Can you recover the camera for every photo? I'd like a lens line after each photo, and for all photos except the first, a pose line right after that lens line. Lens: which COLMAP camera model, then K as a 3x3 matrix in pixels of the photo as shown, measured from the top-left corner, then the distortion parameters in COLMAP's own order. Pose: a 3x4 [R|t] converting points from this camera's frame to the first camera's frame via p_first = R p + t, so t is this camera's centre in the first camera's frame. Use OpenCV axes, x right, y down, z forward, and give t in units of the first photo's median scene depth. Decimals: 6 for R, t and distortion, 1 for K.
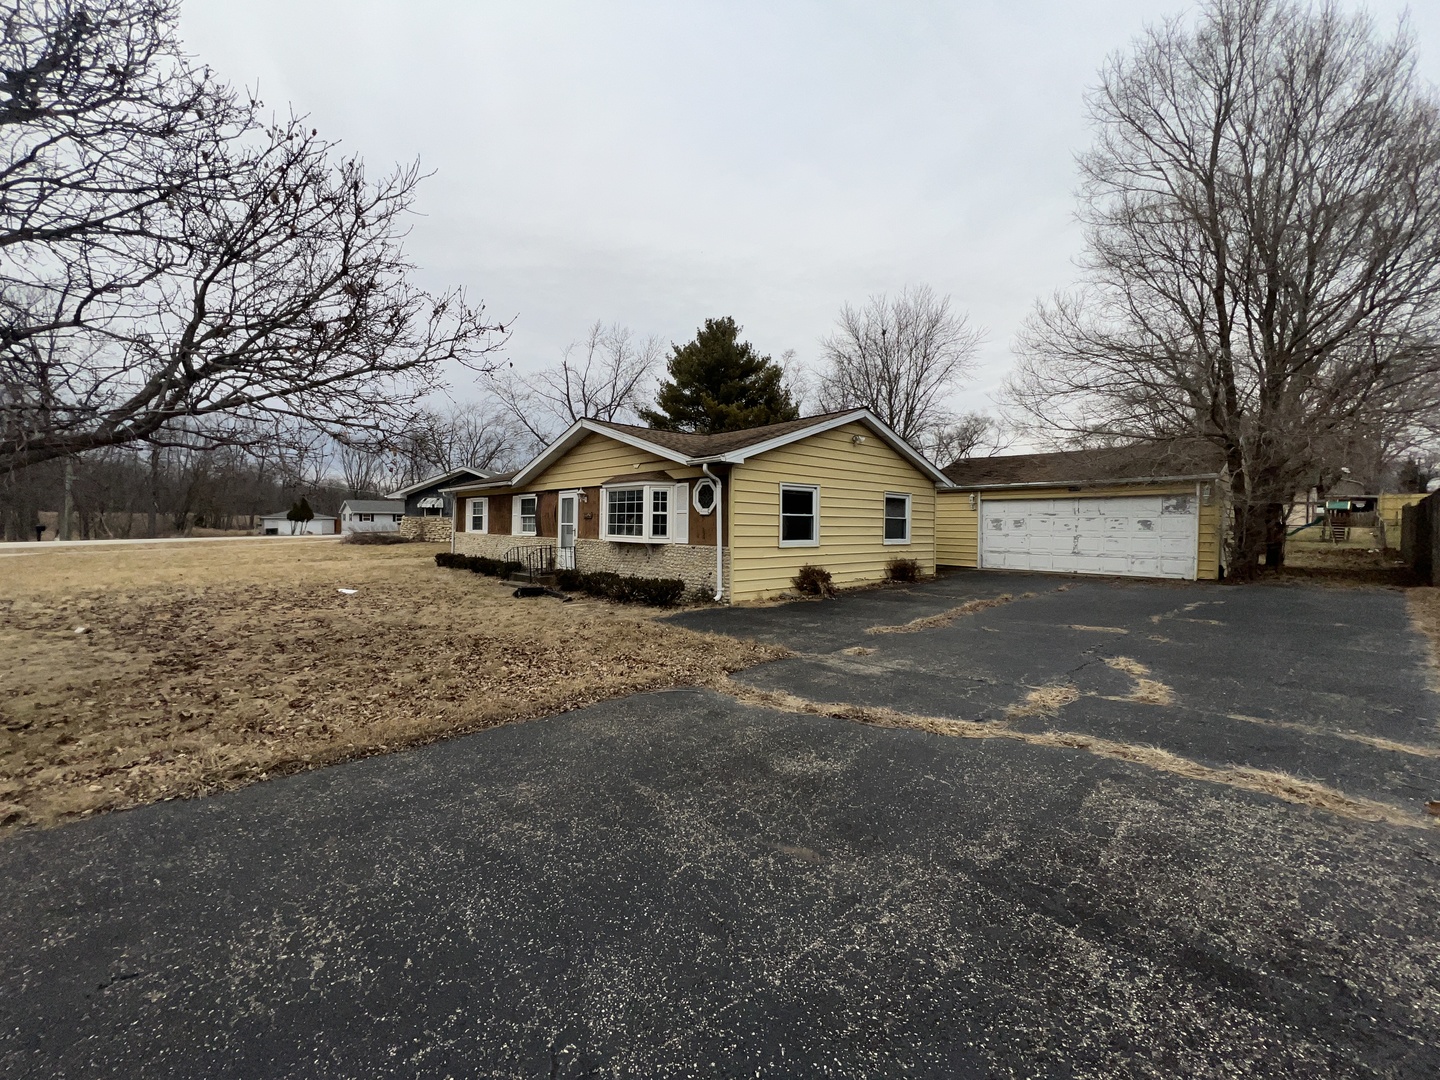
lens RADIAL K [[571.9, 0, 720.0], [0, 571.9, 540.0], [0, 0, 1]] dist [-0.000253, -0.000018]
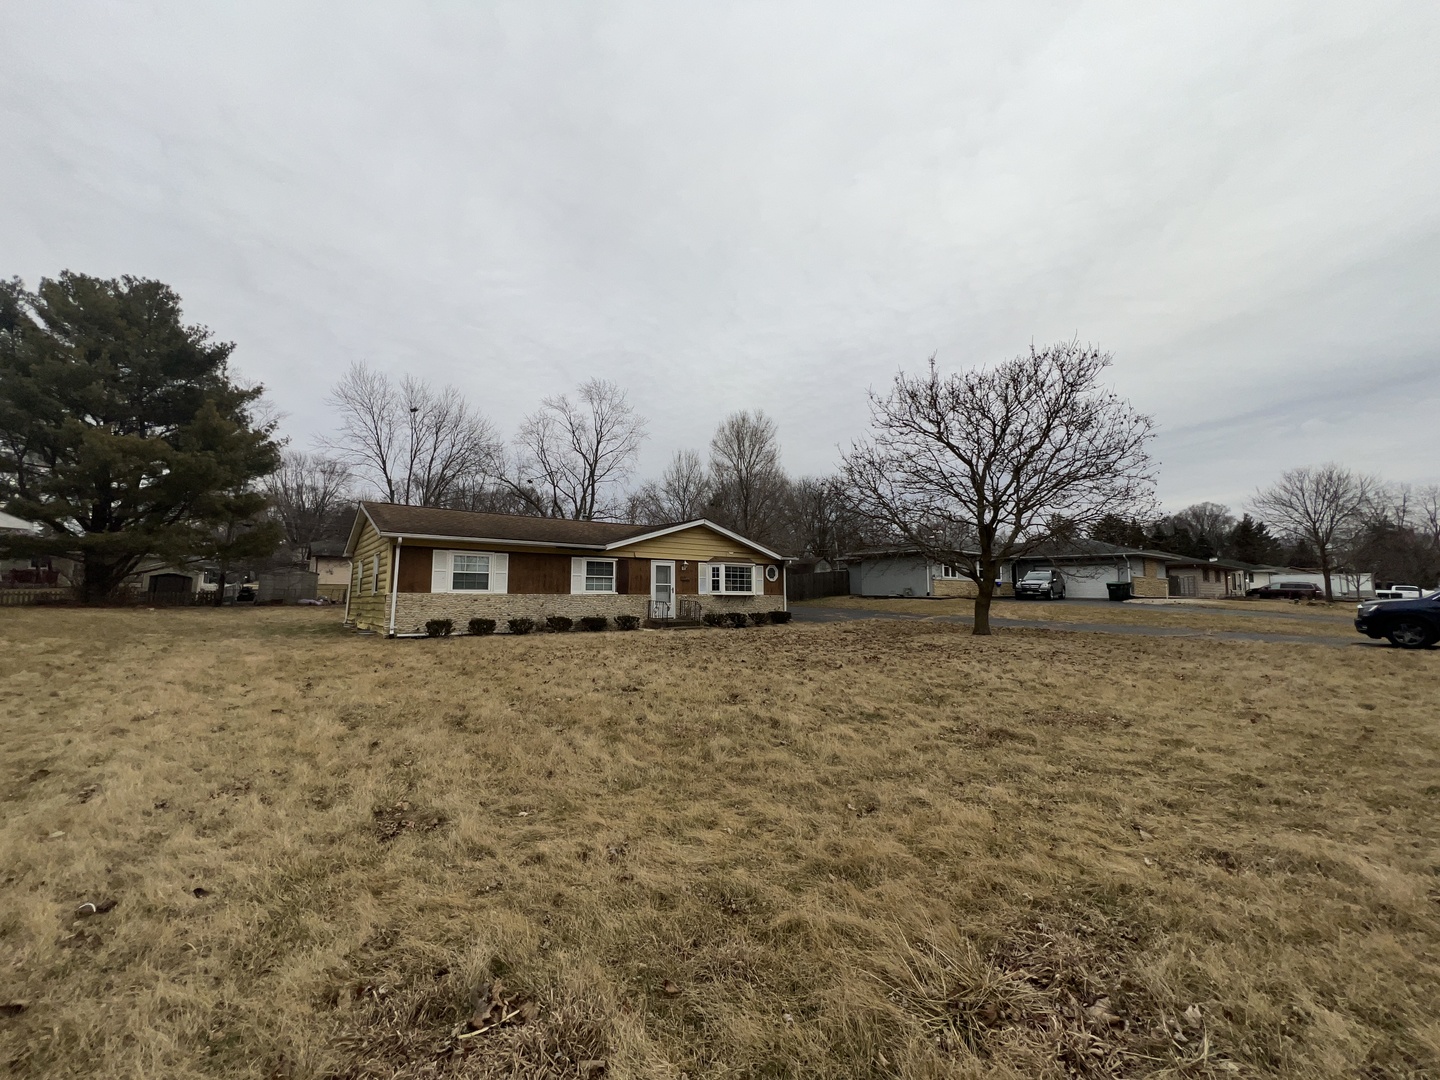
lens RADIAL K [[571.9, 0, 720.0], [0, 571.9, 540.0], [0, 0, 1]] dist [-0.000253, -0.000018]
pose [[0.064562, 0.079677, 0.994728, -1.844060], [0.017007, 0.996575, -0.080929, -0.022946], [-0.997769, 0.022142, 0.062986, 0.862812]]
